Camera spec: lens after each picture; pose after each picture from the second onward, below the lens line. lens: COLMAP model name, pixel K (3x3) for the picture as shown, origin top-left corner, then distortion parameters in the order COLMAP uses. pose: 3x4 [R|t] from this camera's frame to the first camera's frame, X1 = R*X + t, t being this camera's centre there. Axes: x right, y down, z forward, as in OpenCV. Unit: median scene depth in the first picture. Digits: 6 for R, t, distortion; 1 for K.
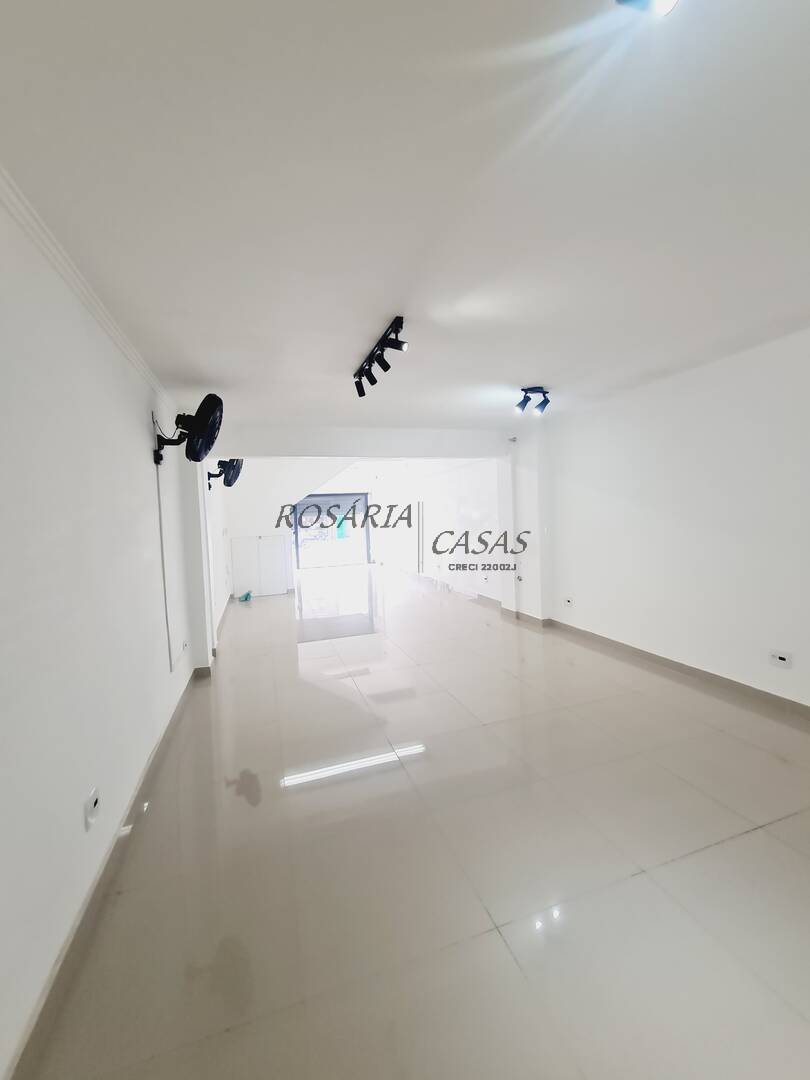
lens RADIAL K [[434.9, 0, 409.8], [0, 434.9, 533.3], [0, 0, 1]] dist [0.001792, 0.000103]
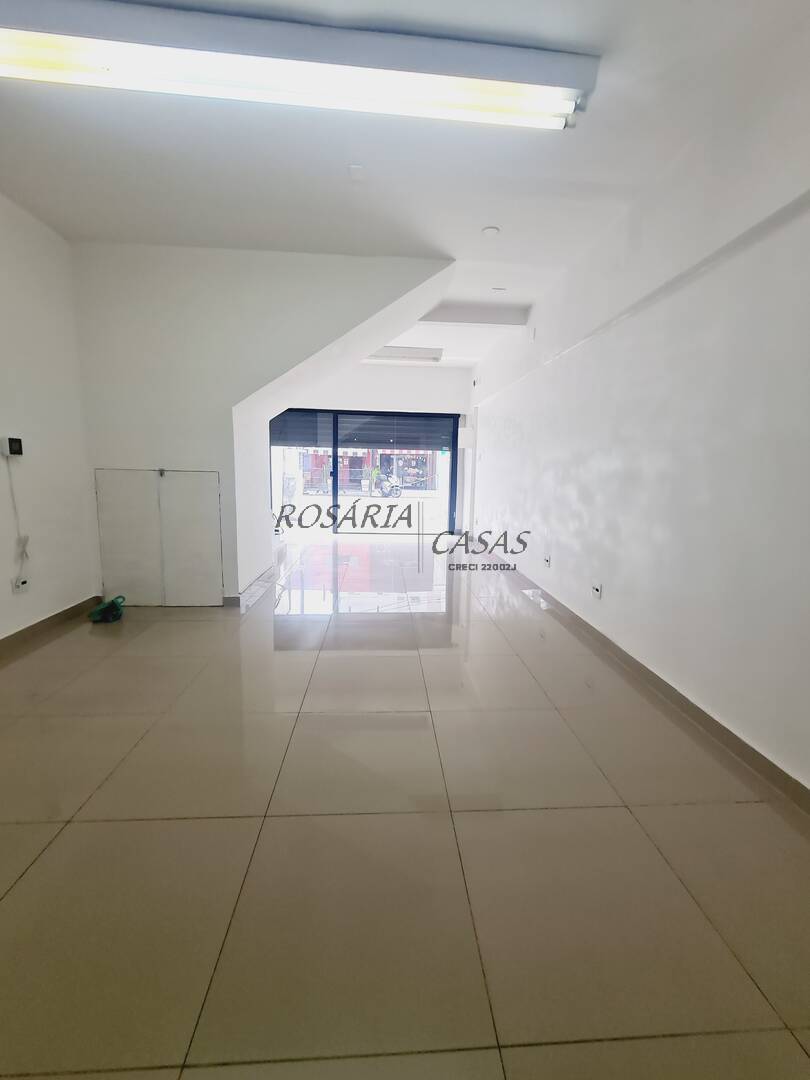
lens RADIAL K [[434.9, 0, 409.8], [0, 434.9, 533.3], [0, 0, 1]] dist [0.001792, 0.000103]
pose [[0.967717, 0.091811, -0.234721, -0.009364], [-0.067510, 0.991685, 0.109563, 0.006233], [0.242828, -0.090180, 0.965869, 0.417524]]
